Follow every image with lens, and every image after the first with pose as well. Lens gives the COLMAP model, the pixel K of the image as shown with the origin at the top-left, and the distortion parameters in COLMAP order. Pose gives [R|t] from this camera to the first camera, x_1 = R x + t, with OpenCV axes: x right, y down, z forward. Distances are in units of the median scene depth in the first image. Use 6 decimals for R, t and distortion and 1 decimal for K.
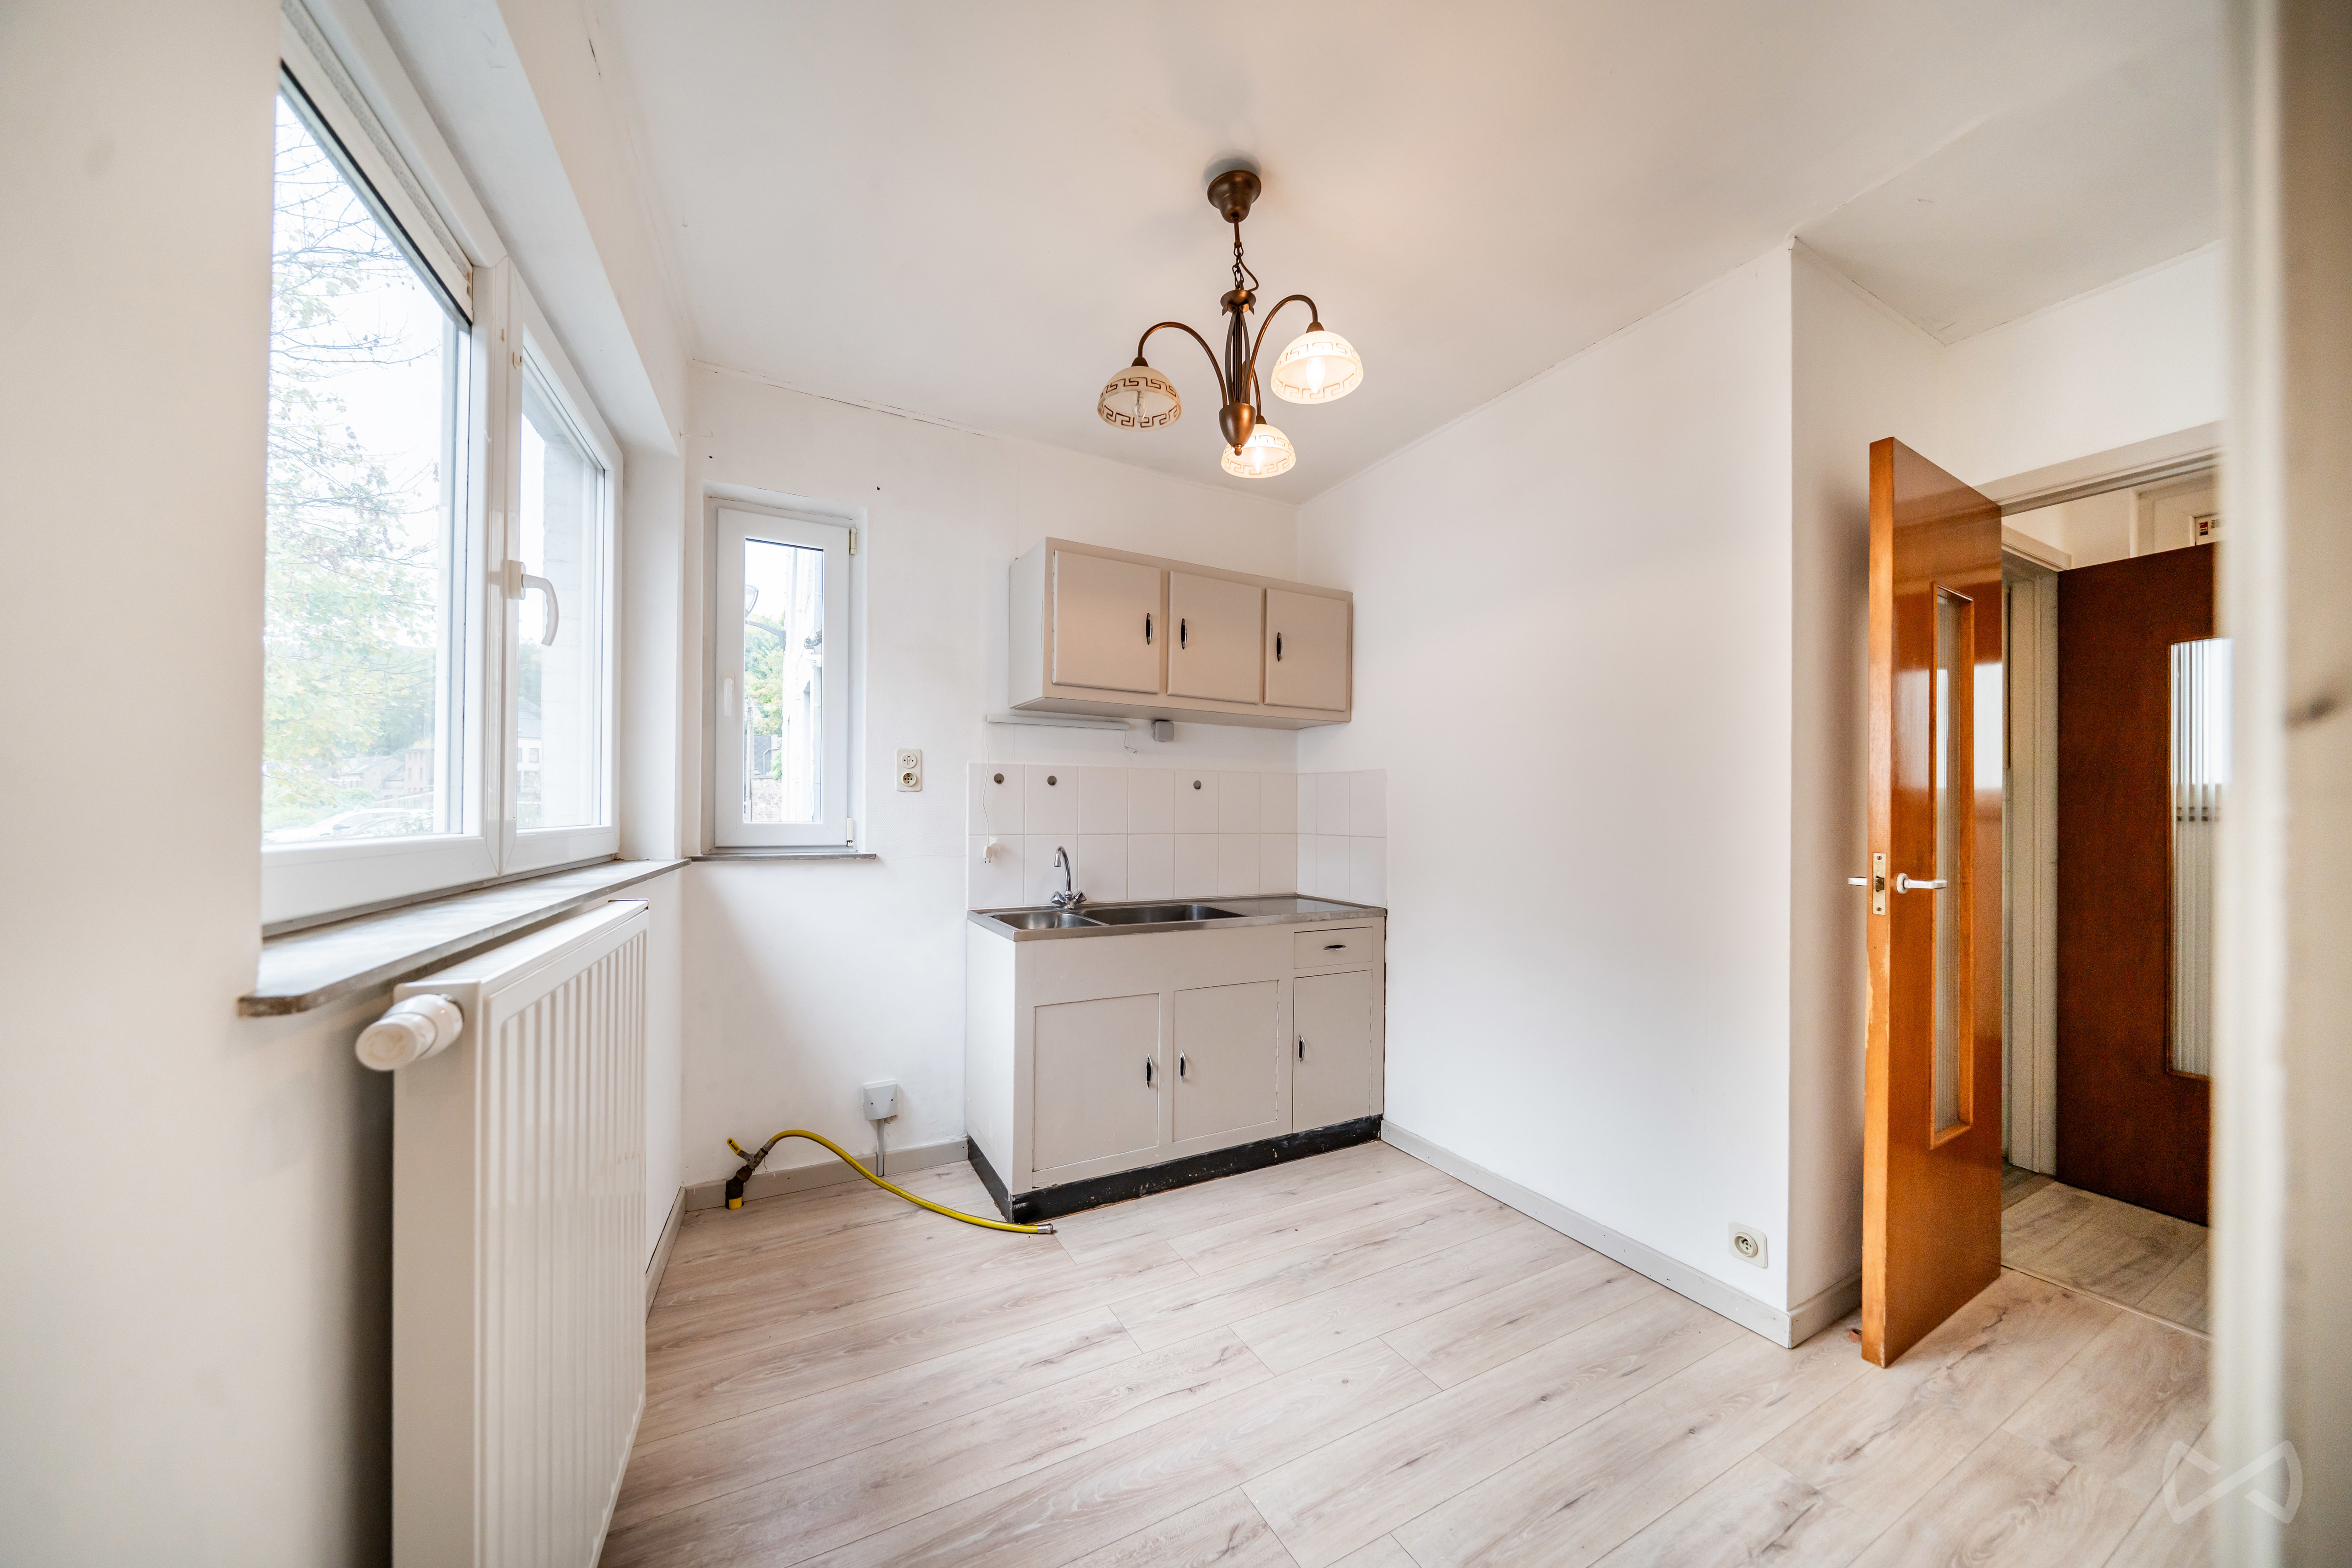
lens RADIAL K [[817.2, 0, 1165.6], [0, 817.2, 813.4], [0, 0, 1]] dist [-0.007826, -0.000150]
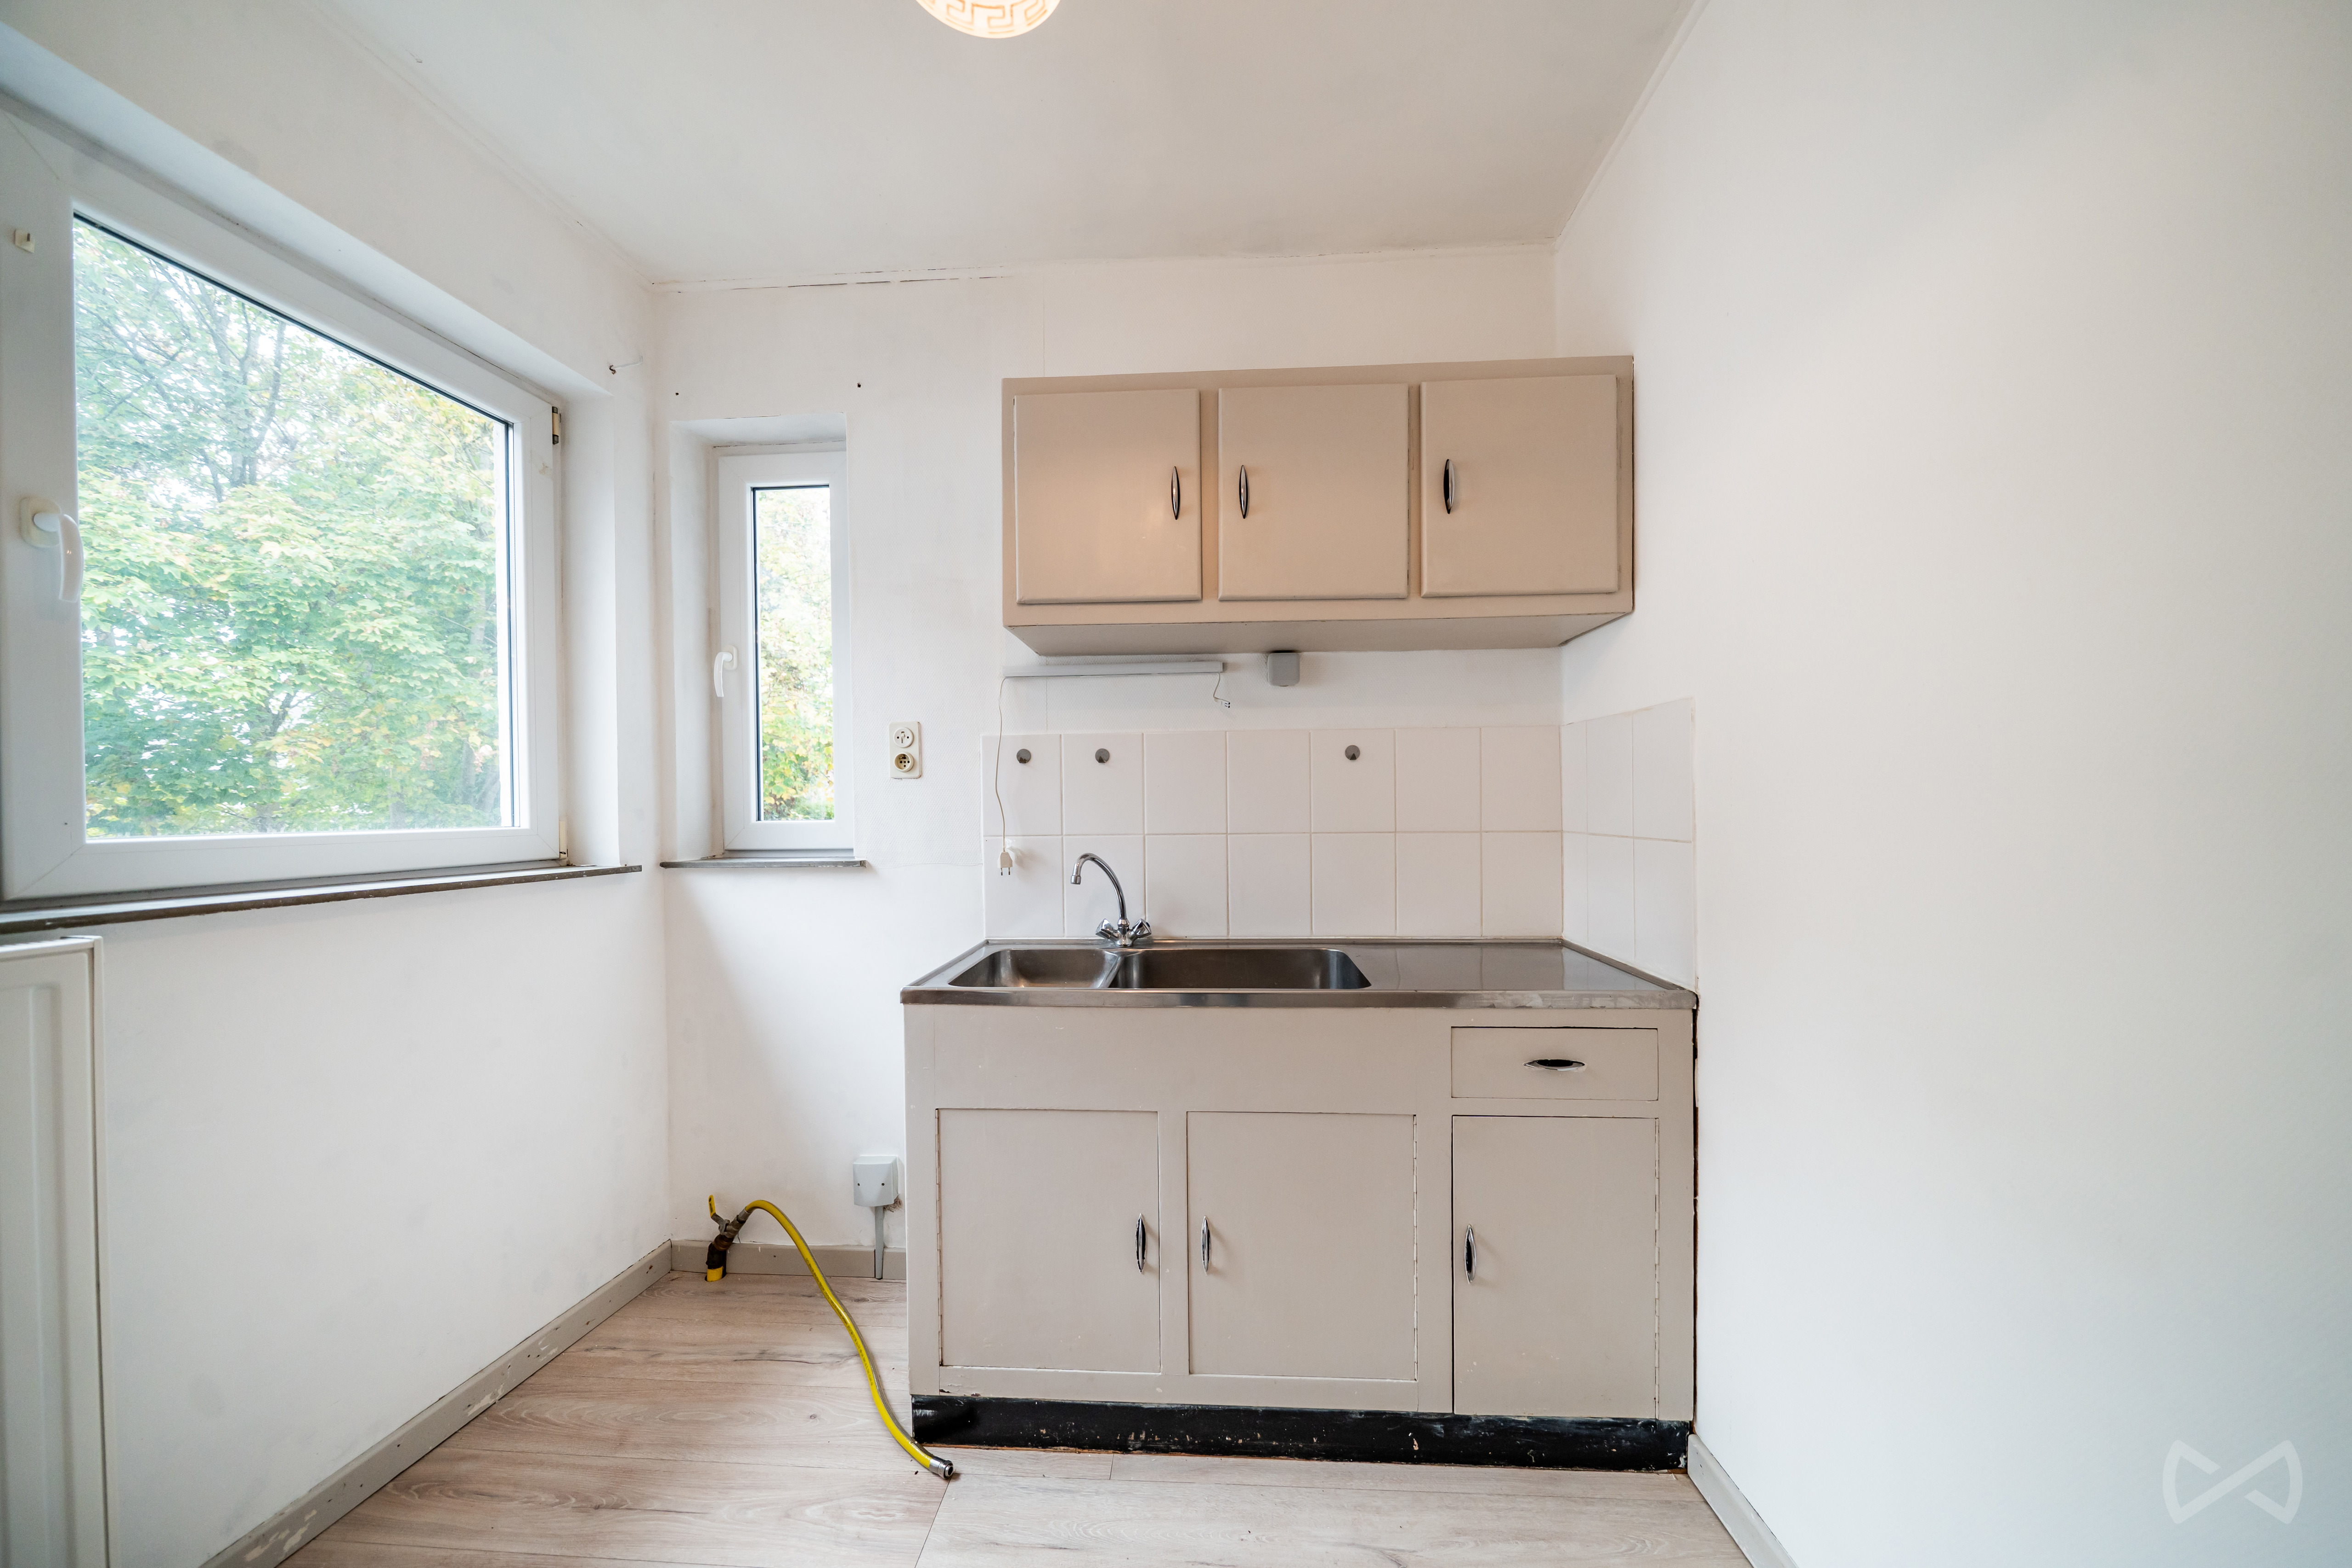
lens RADIAL K [[817.2, 0, 1165.6], [0, 817.2, 813.4], [0, 0, 1]] dist [-0.007826, -0.000150]
pose [[0.848141, -0.012644, -0.529620, 0.280600], [0.017538, 0.999837, 0.004215, 0.006093], [0.529480, -0.012863, 0.848225, 0.475158]]
